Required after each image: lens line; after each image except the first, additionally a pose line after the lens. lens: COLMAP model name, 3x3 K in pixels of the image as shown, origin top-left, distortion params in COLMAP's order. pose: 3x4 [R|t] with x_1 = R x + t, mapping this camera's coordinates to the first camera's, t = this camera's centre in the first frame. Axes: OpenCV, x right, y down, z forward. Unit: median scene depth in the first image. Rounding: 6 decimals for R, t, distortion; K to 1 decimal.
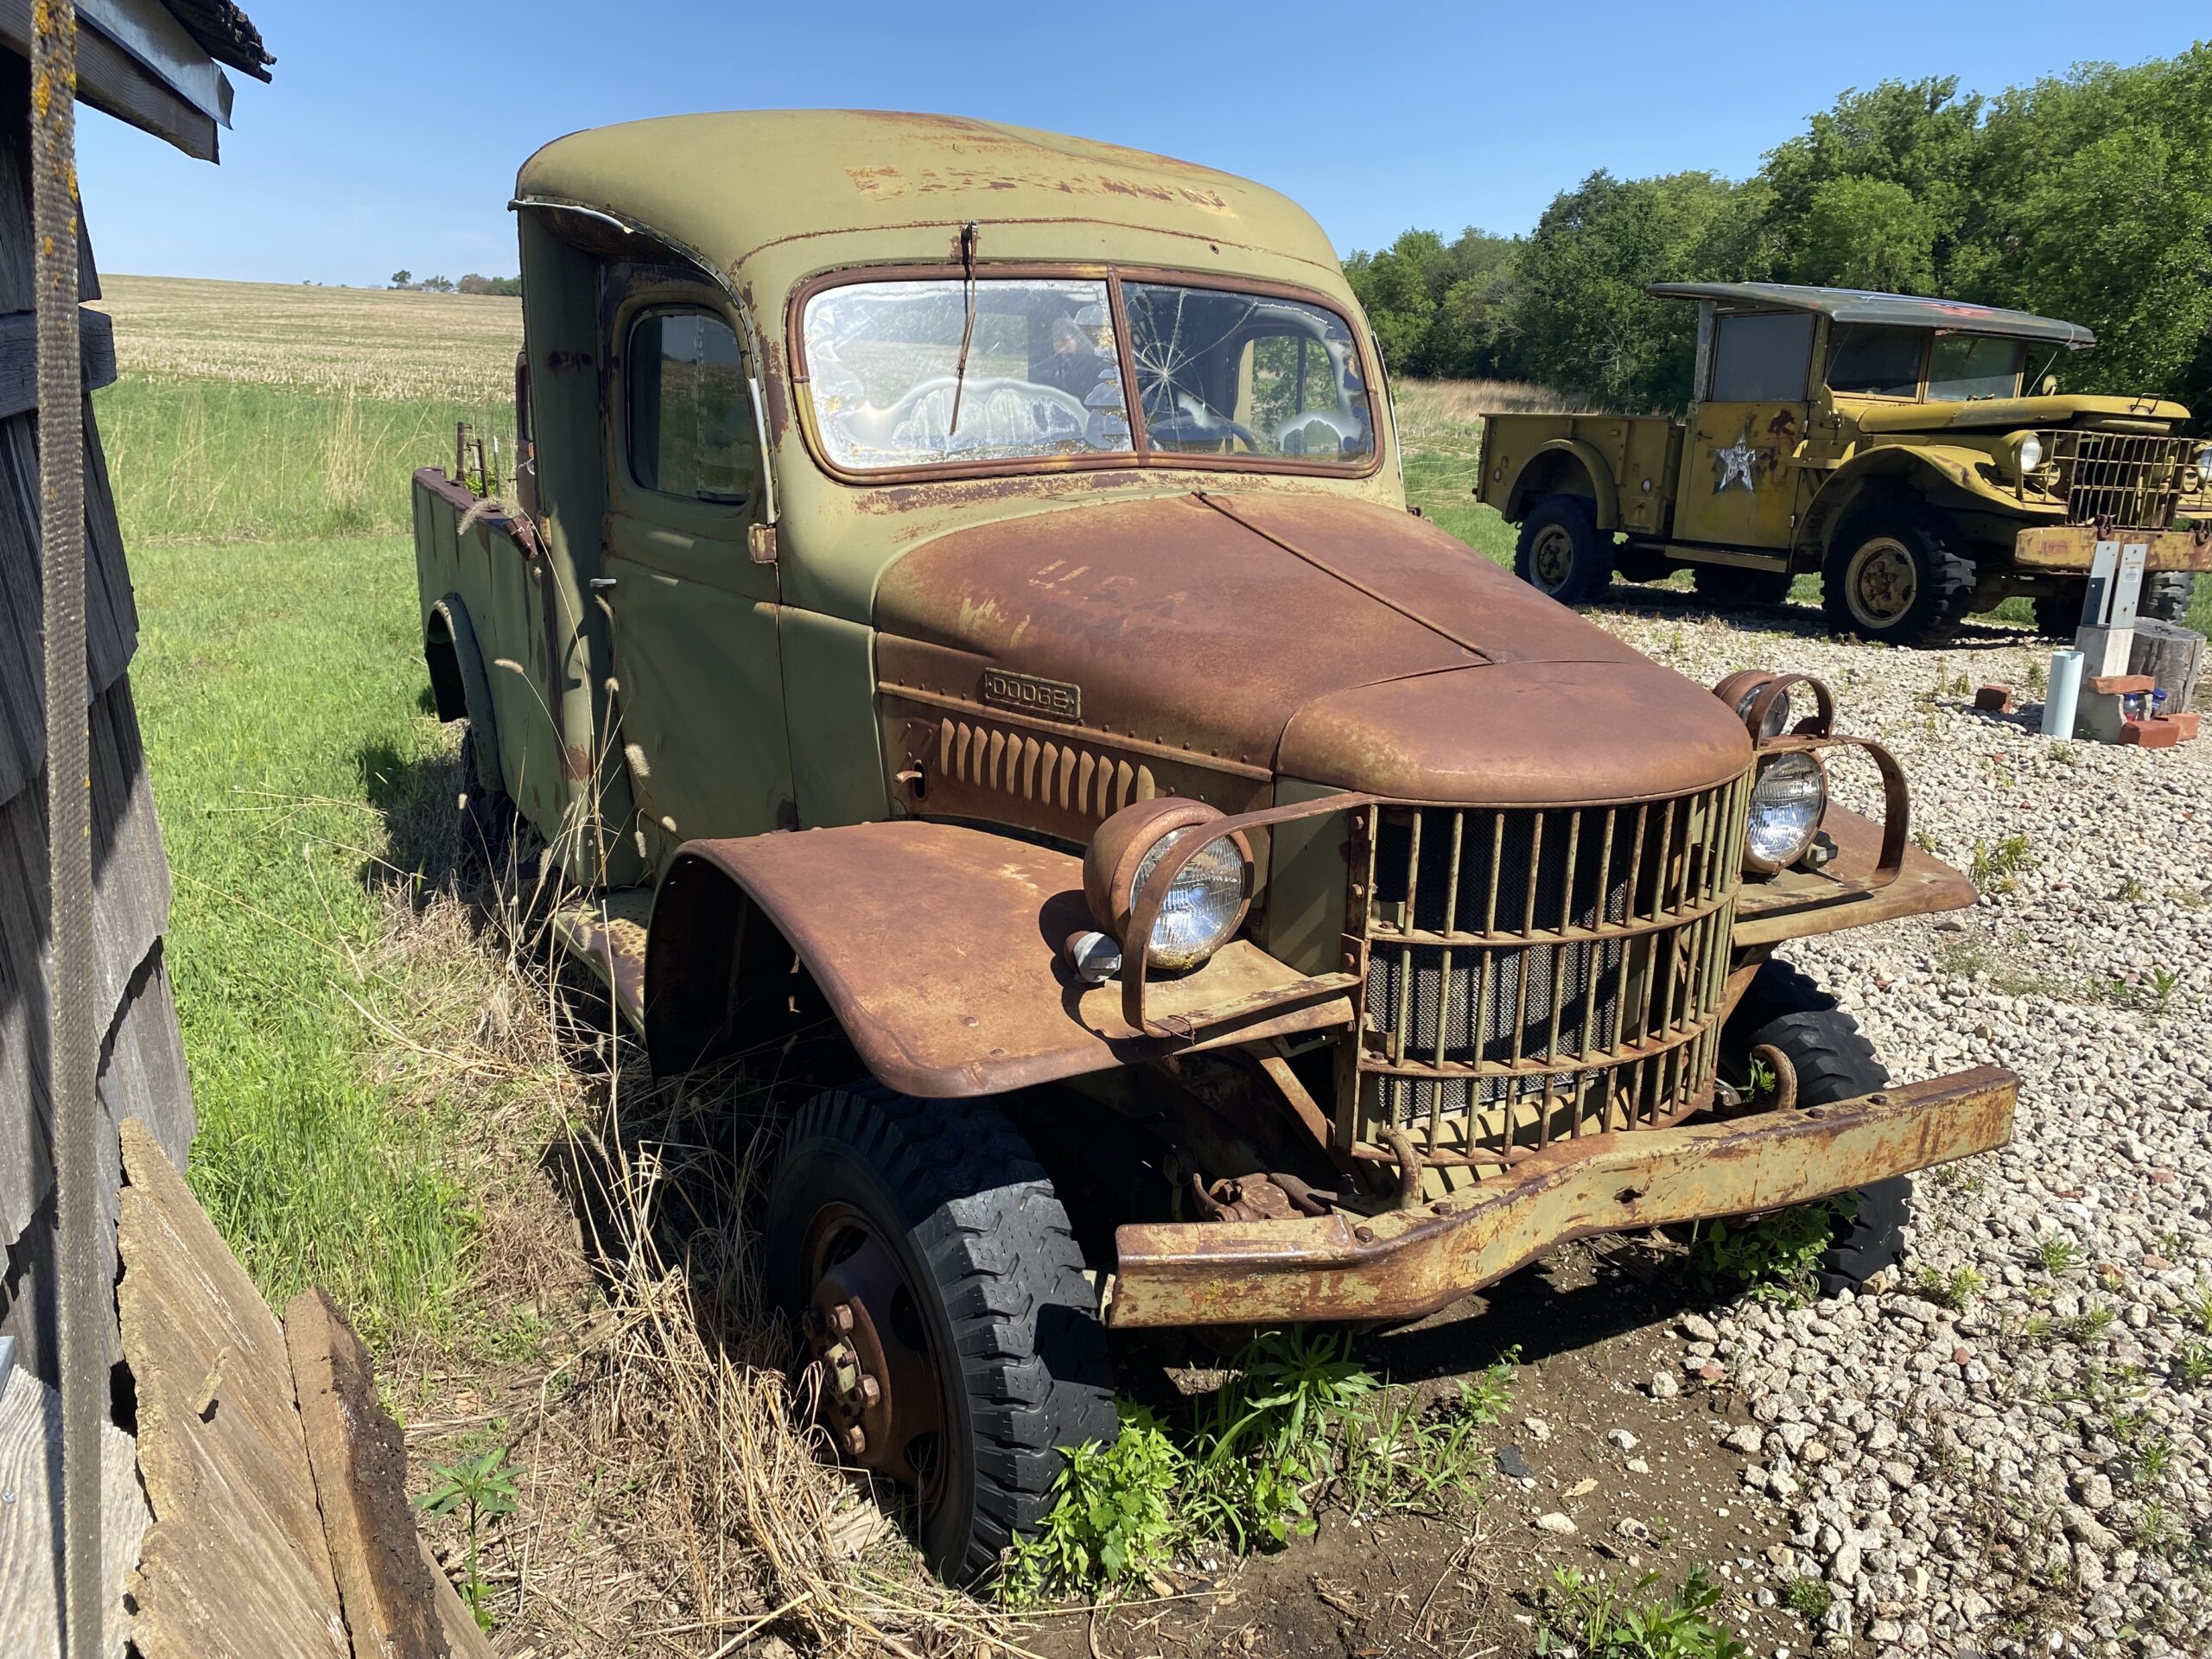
lens RADIAL K [[1723.8, 0, 1094.9], [0, 1723.8, 823.5], [0, 0, 1]] dist [0.021568, -0.035679]
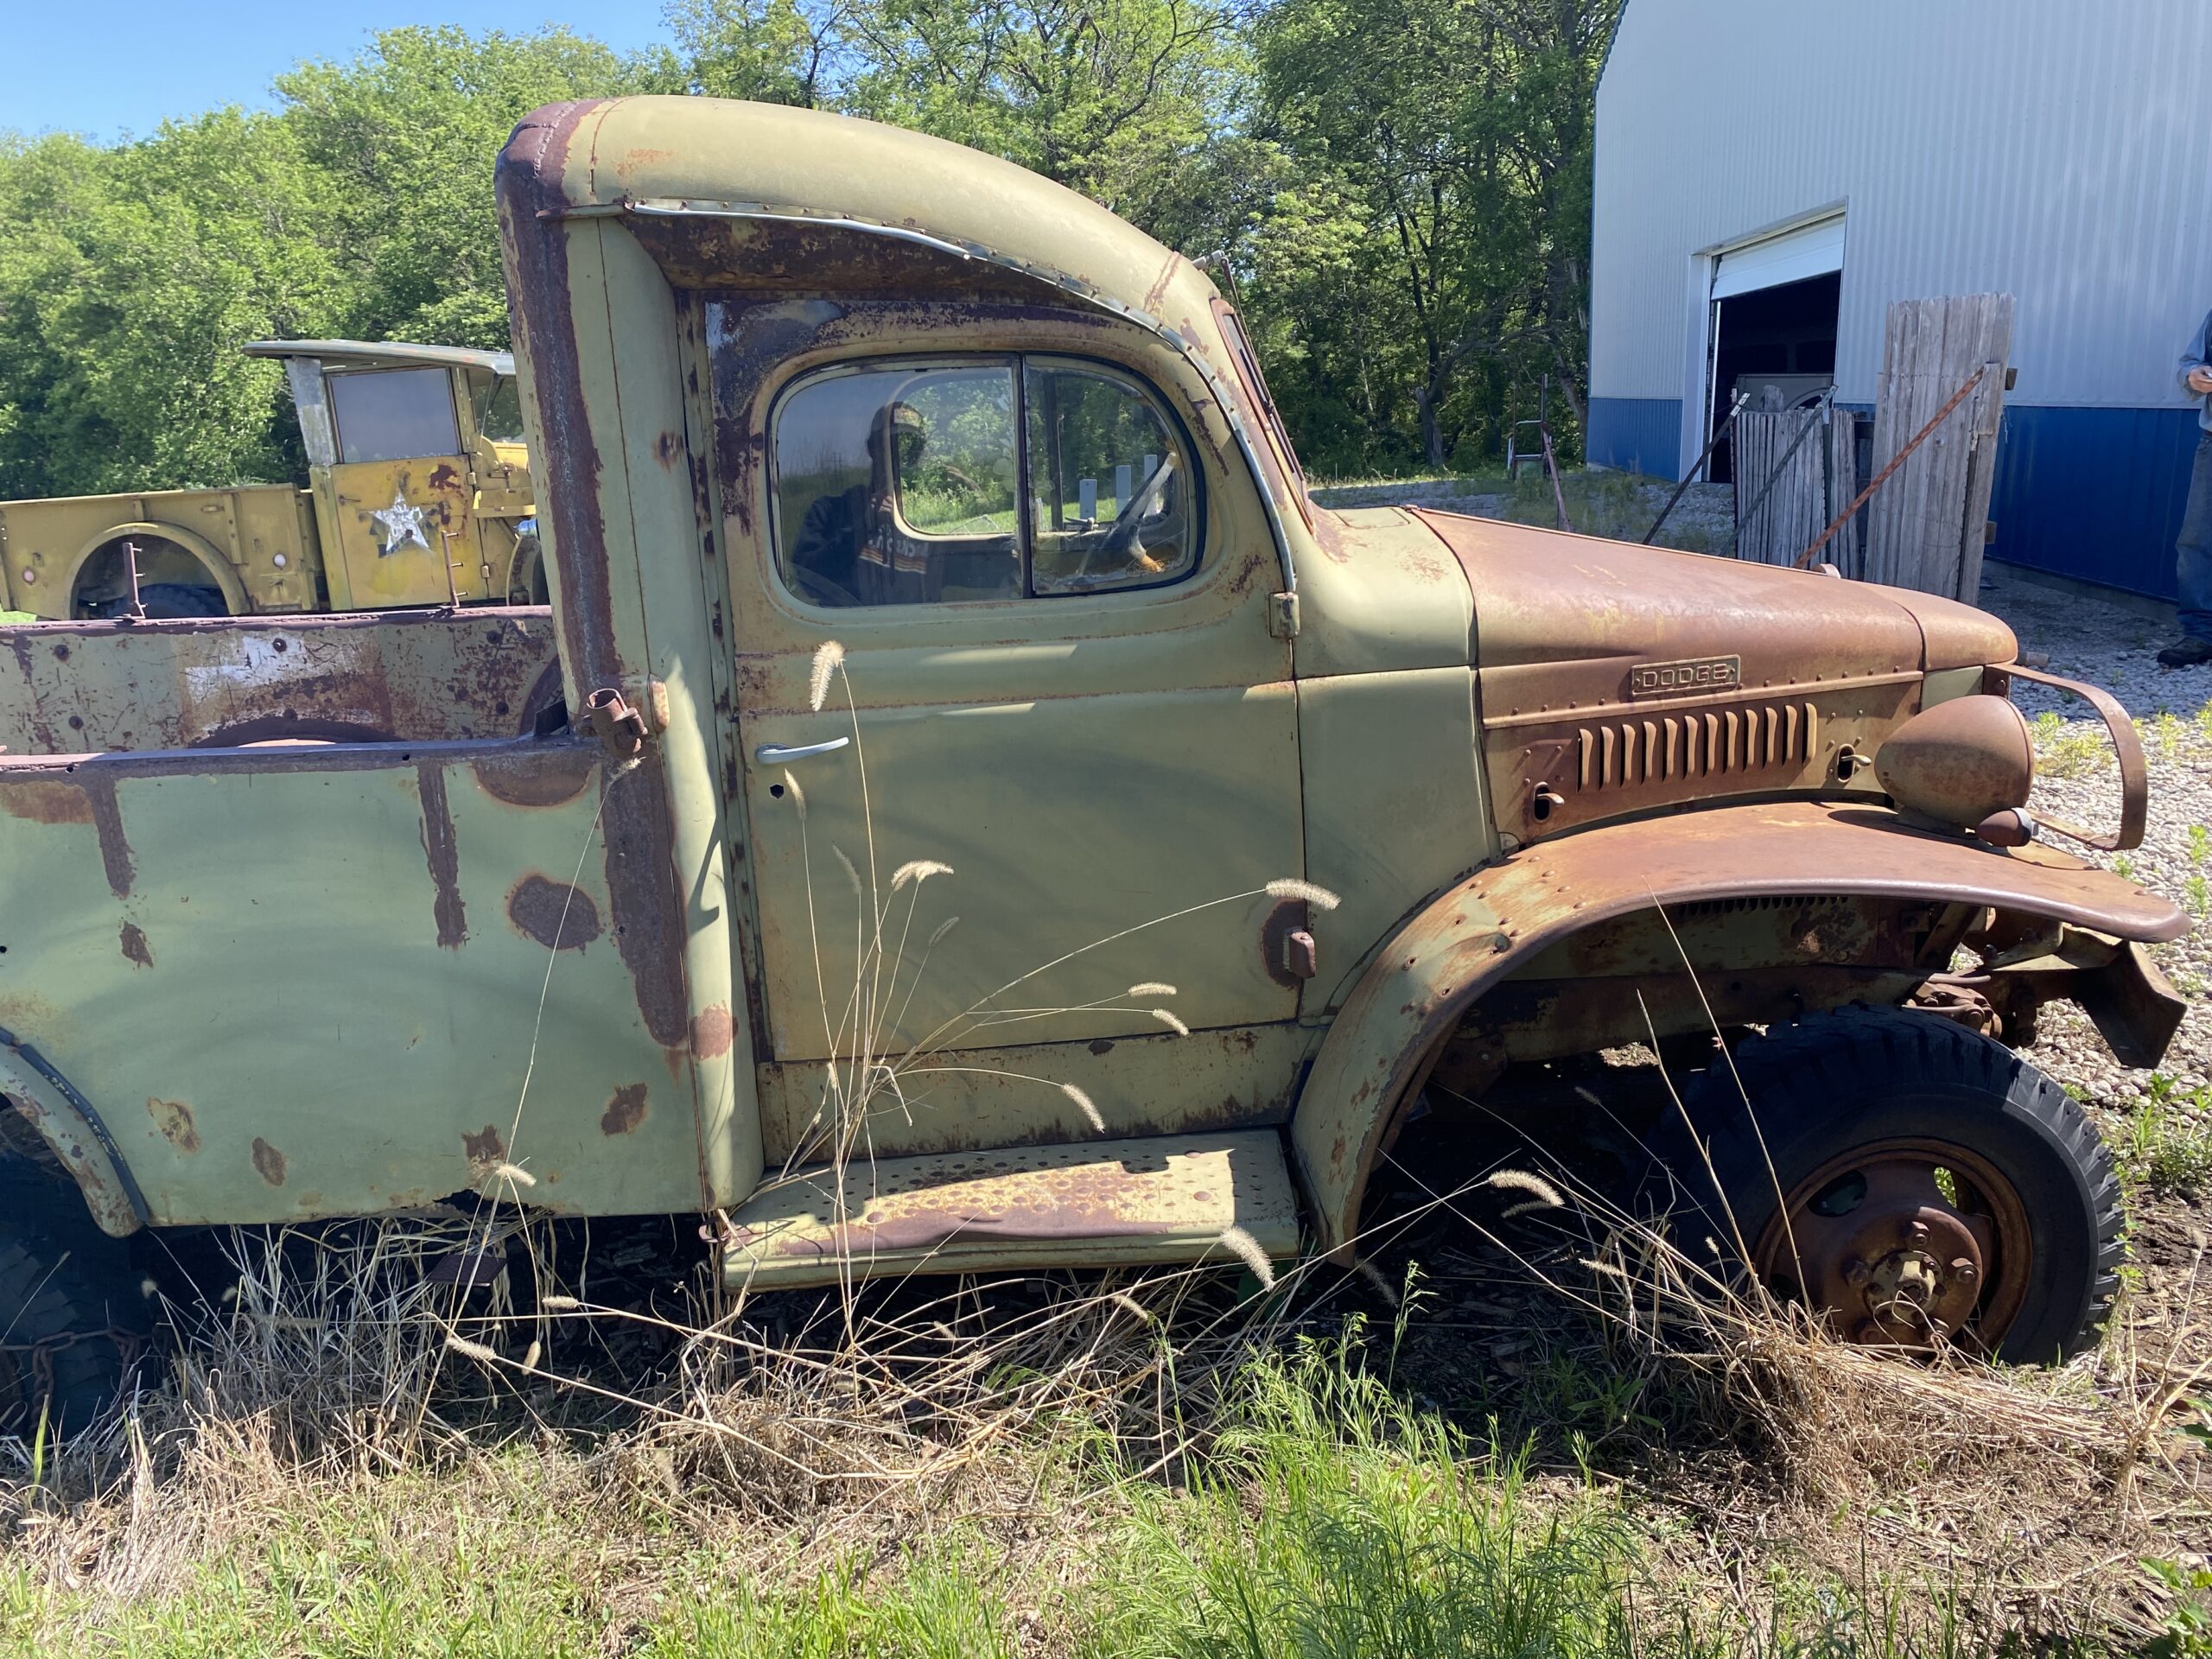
lens RADIAL K [[1694.3, 0, 1106.0], [0, 1694.3, 829.5], [0, 0, 1]] dist [0.013262, 0.006231]
pose [[0.473414, -0.262134, 0.840931, -0.972660], [0.284838, 0.948957, 0.135454, -0.198478], [-0.833515, 0.175403, 0.523915, 0.638063]]
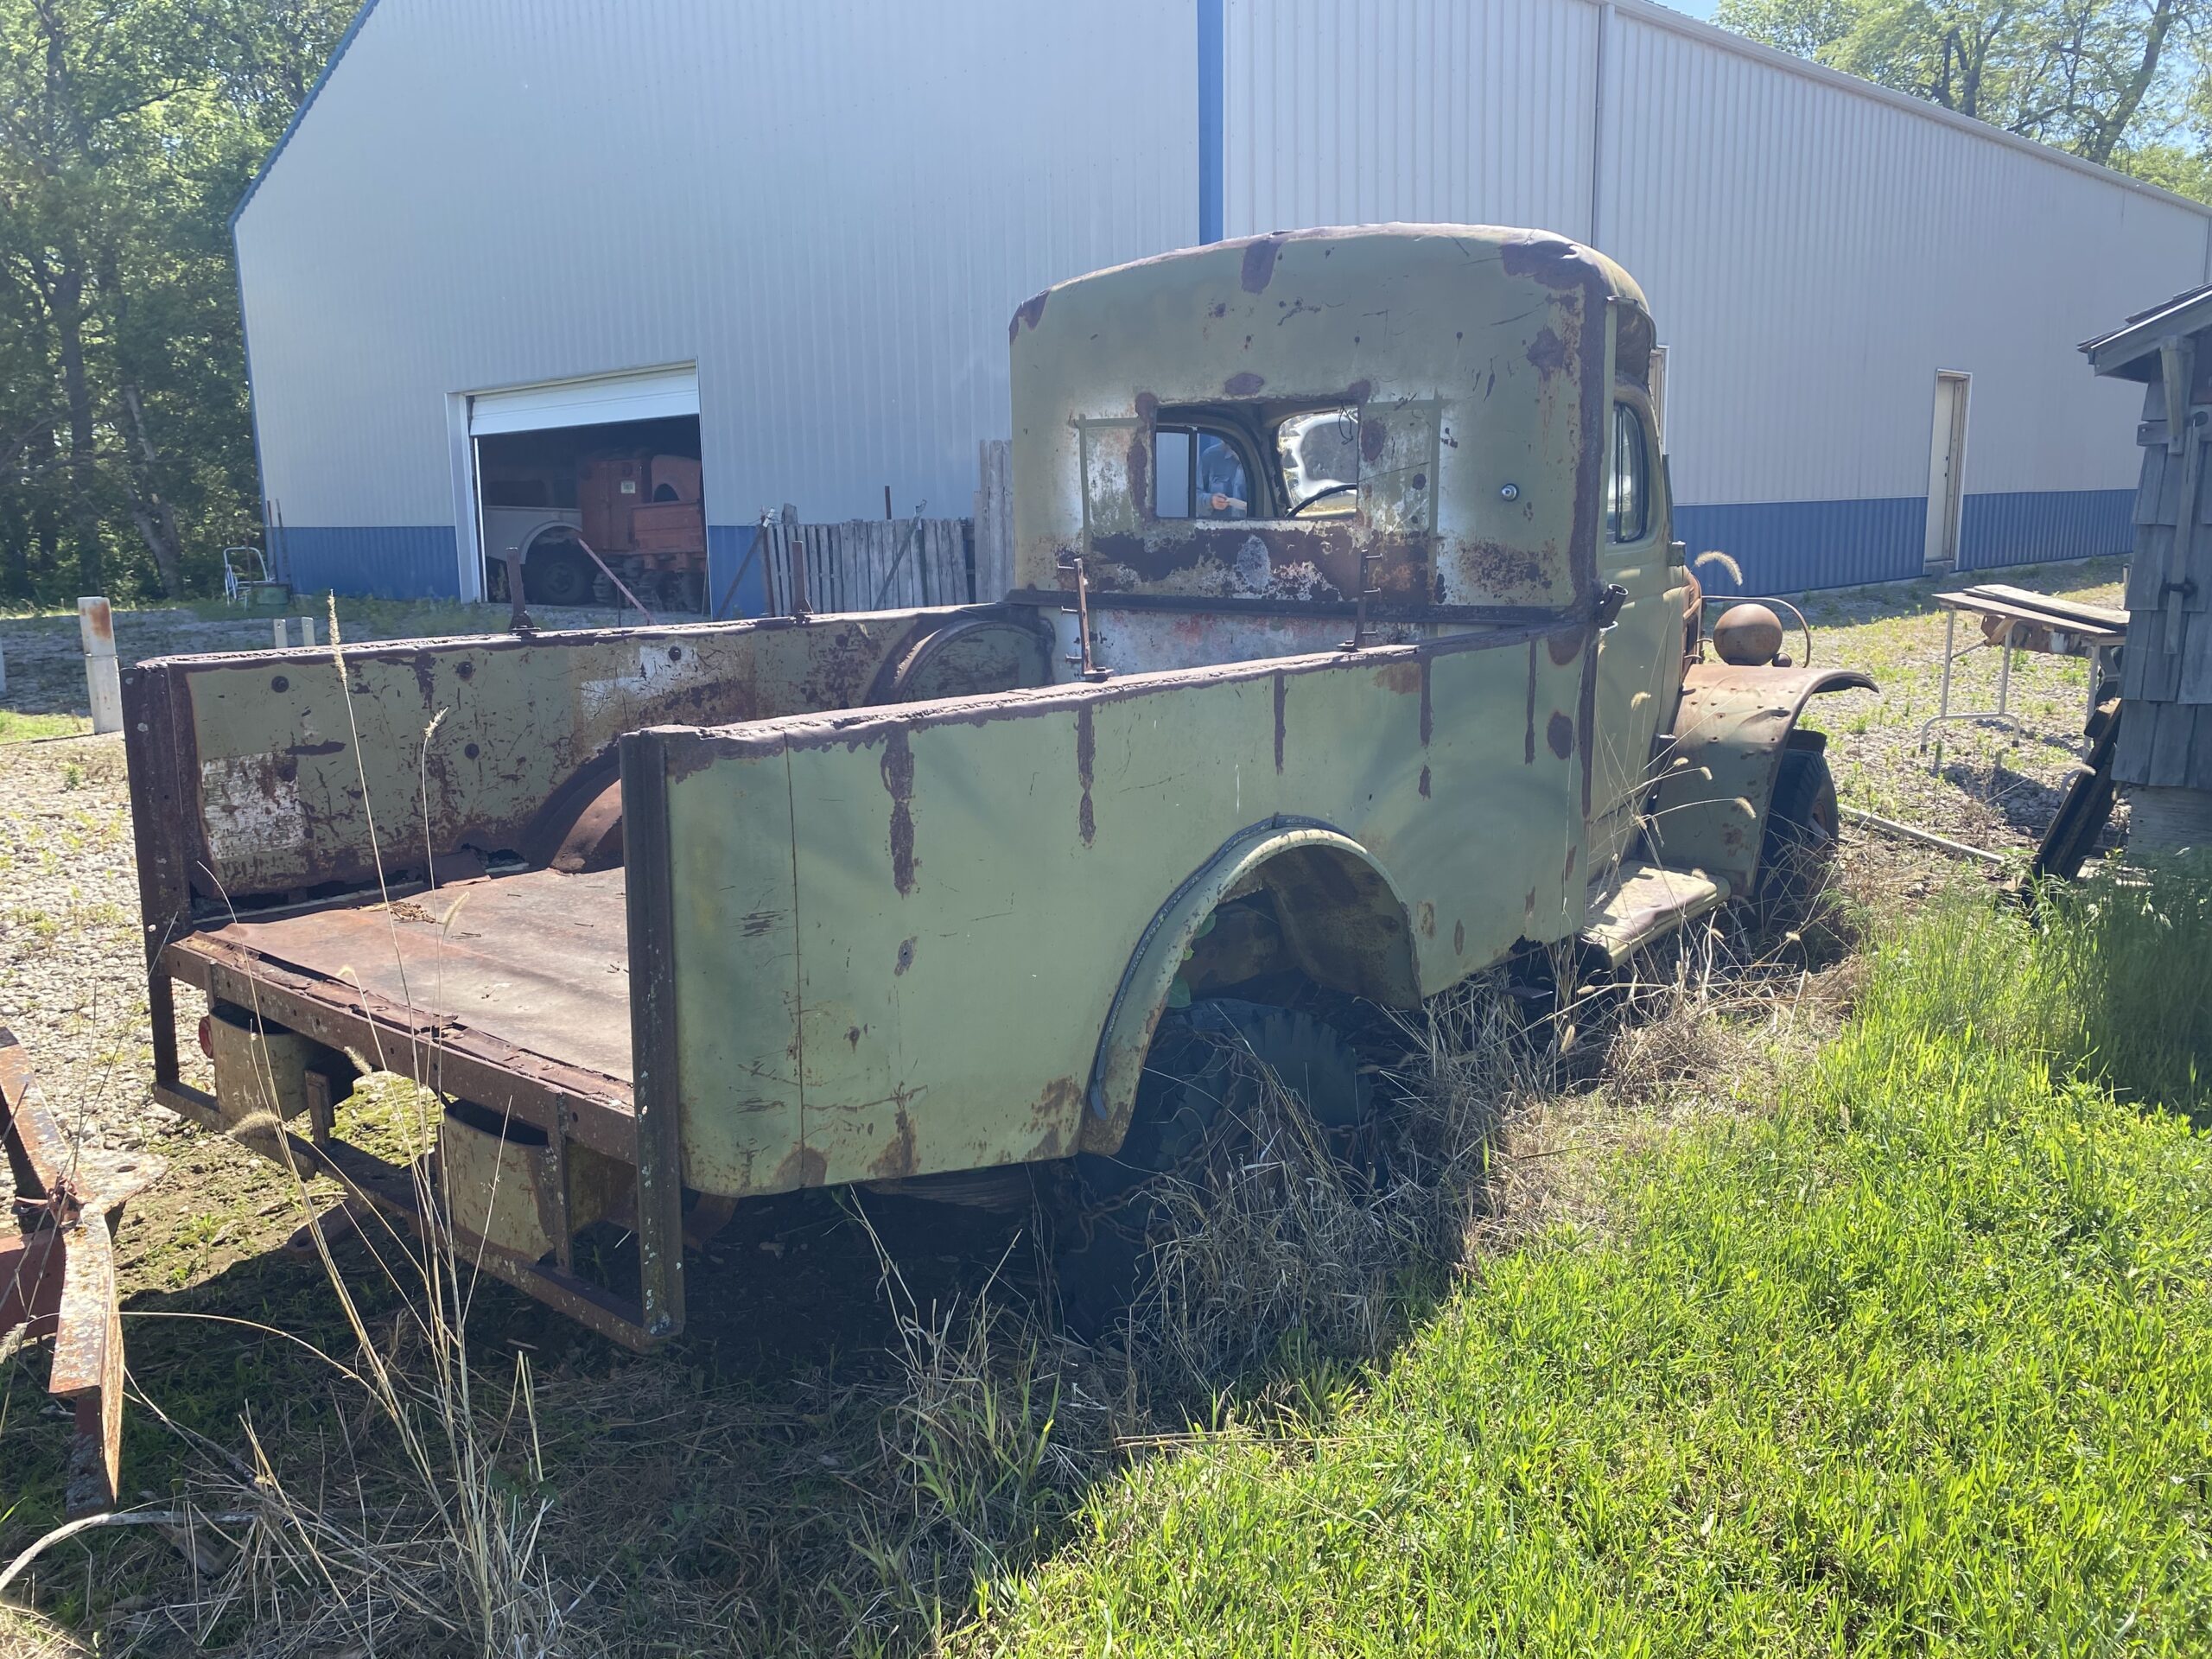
lens RADIAL K [[1723.8, 0, 1094.9], [0, 1723.8, 823.5], [0, 0, 1]] dist [0.021568, -0.035679]
pose [[-0.398723, -0.184408, 0.898339, -2.175802], [0.242743, 0.923413, 0.297295, -1.028300], [-0.884362, 0.336604, -0.323422, 4.096636]]
